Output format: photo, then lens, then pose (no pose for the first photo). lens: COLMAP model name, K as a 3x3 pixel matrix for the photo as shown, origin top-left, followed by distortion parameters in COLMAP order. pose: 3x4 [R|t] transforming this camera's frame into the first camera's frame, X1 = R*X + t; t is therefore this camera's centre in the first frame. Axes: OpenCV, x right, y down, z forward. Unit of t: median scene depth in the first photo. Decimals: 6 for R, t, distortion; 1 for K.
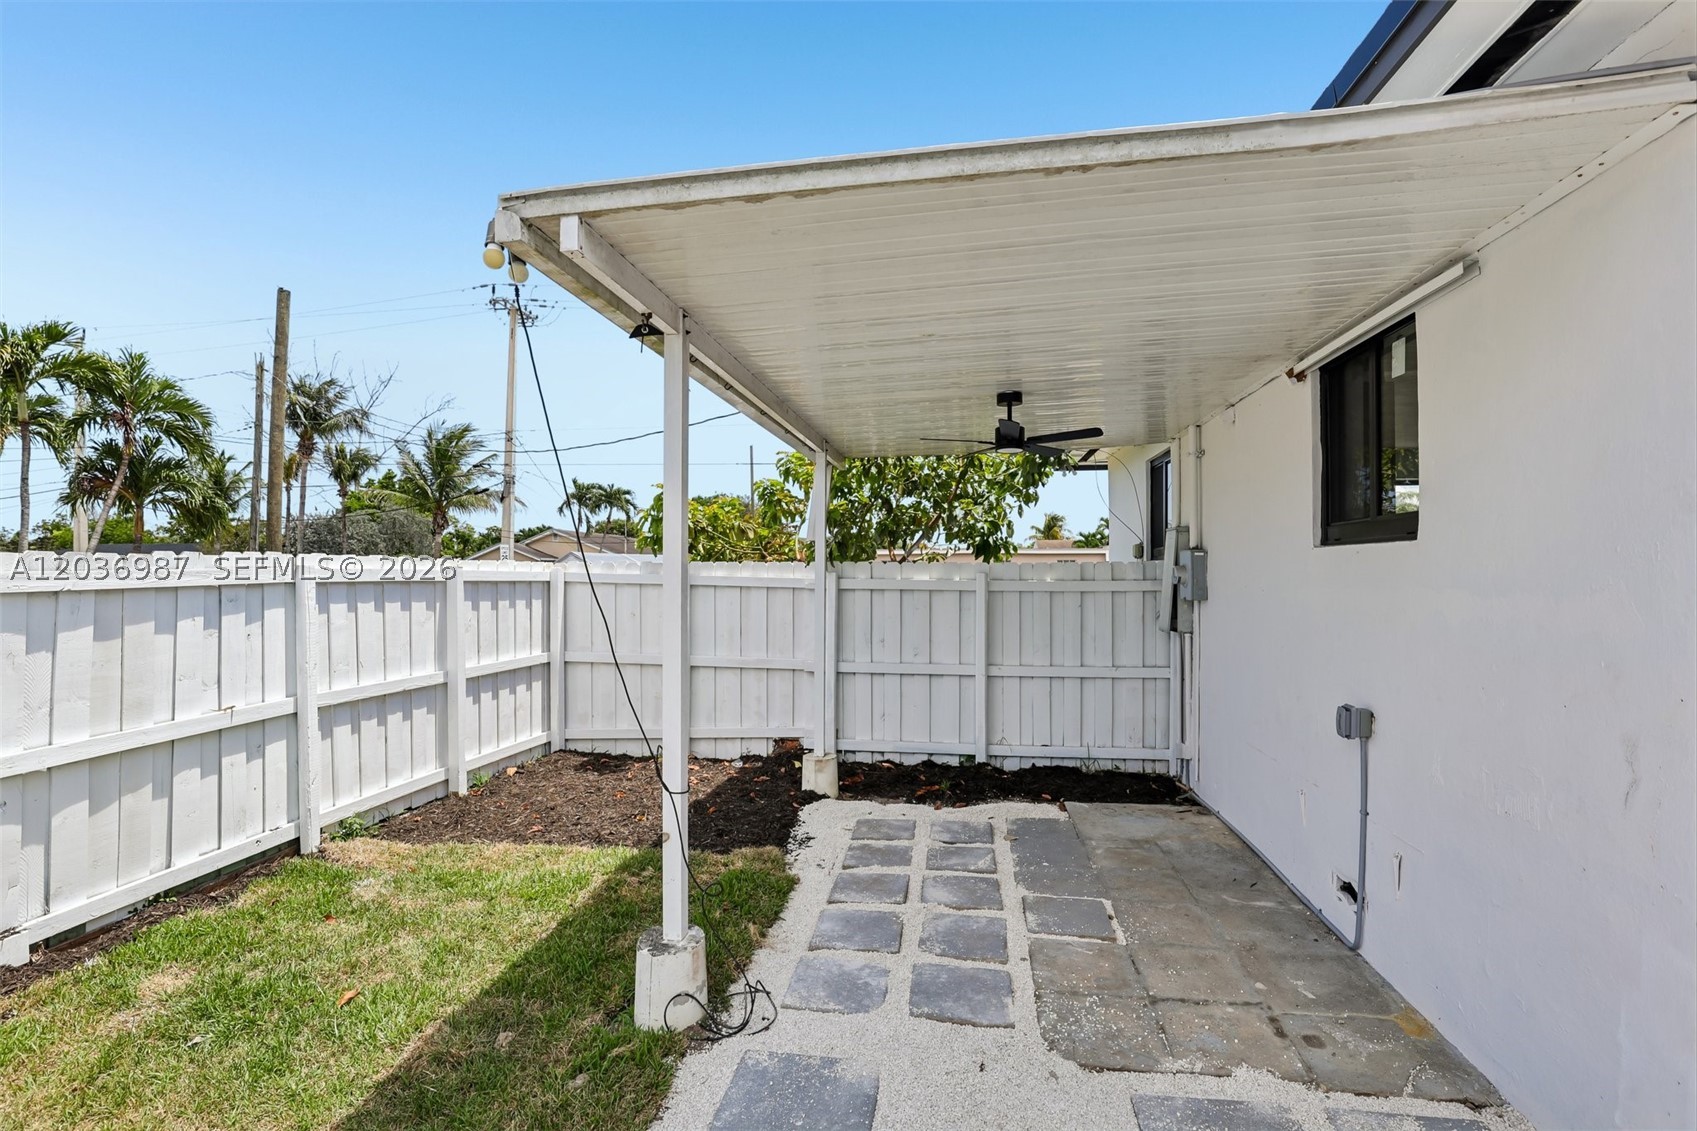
lens RADIAL K [[786.7, 0, 848.5], [0, 786.7, 565.5], [0, 0, 1]] dist [-0.033769, 0.006475]
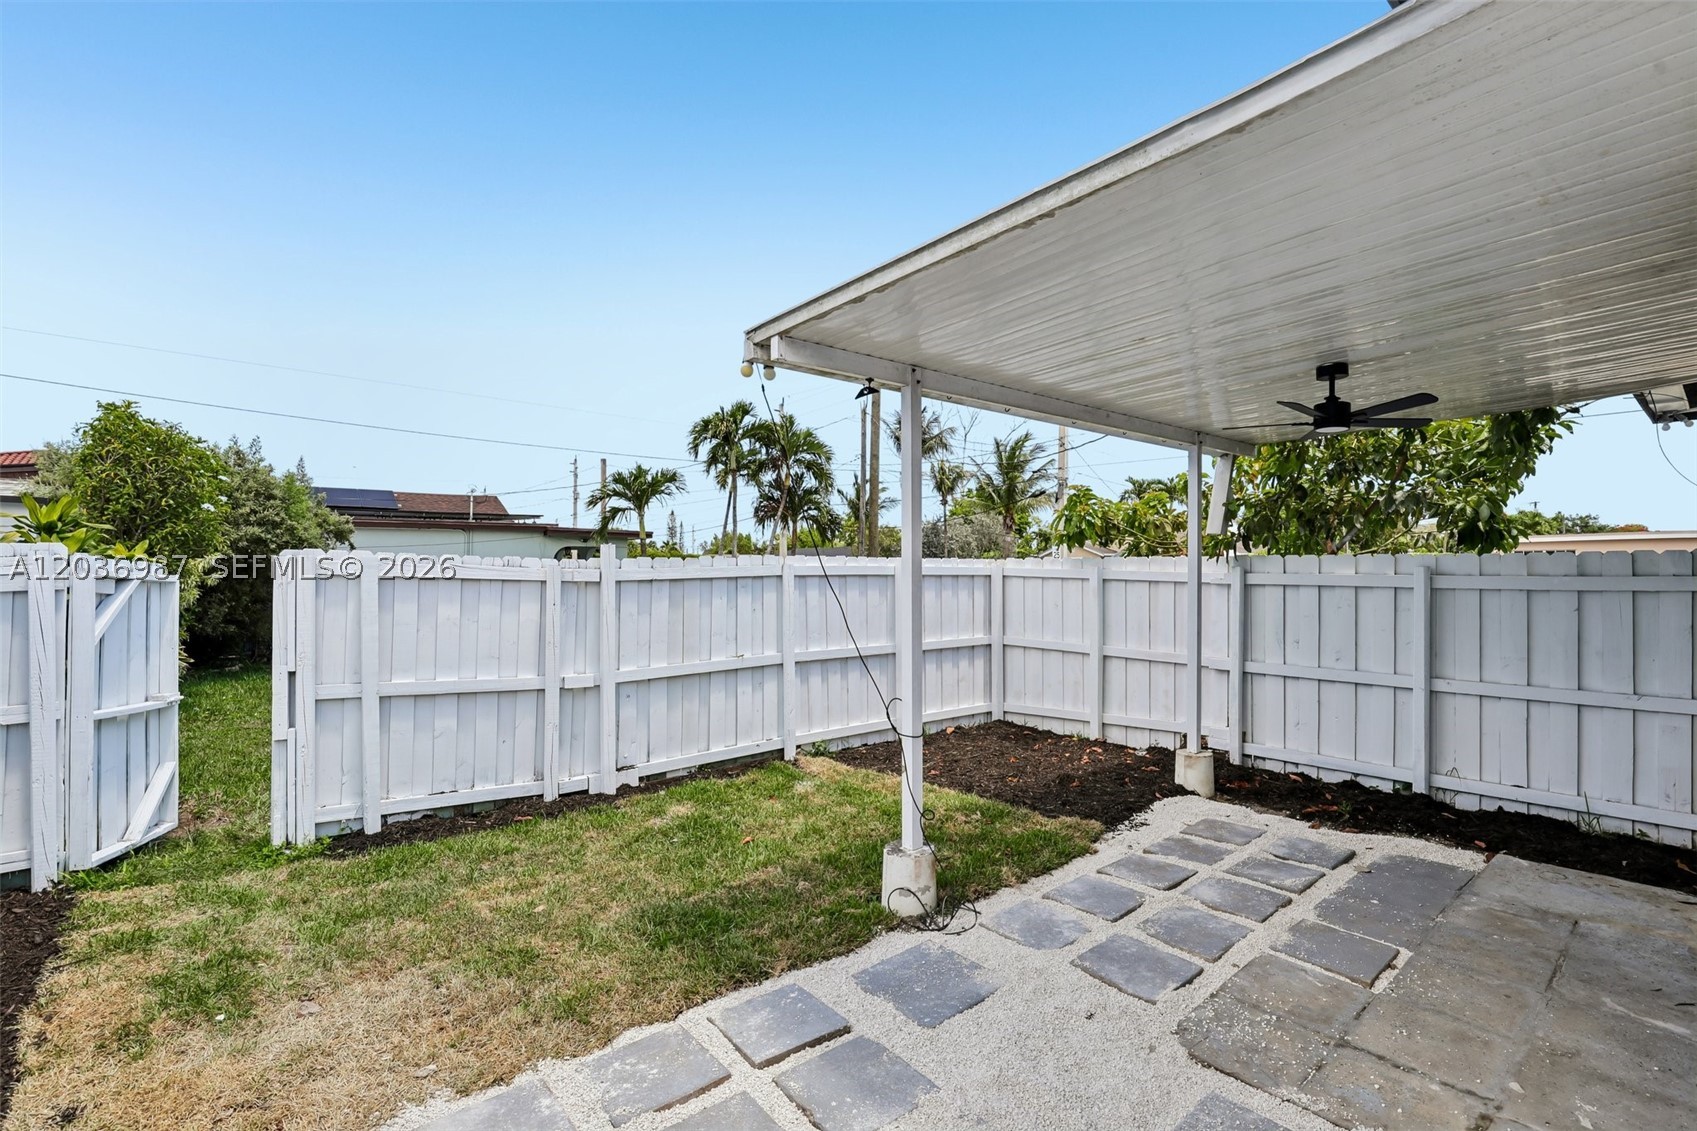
lens RADIAL K [[786.7, 0, 848.5], [0, 786.7, 565.5], [0, 0, 1]] dist [-0.033769, 0.006475]
pose [[0.740599, -0.005286, -0.671927, 0.340008], [0.009611, 0.999950, 0.002727, 0.000241], [0.671879, -0.008477, 0.740613, -0.021445]]
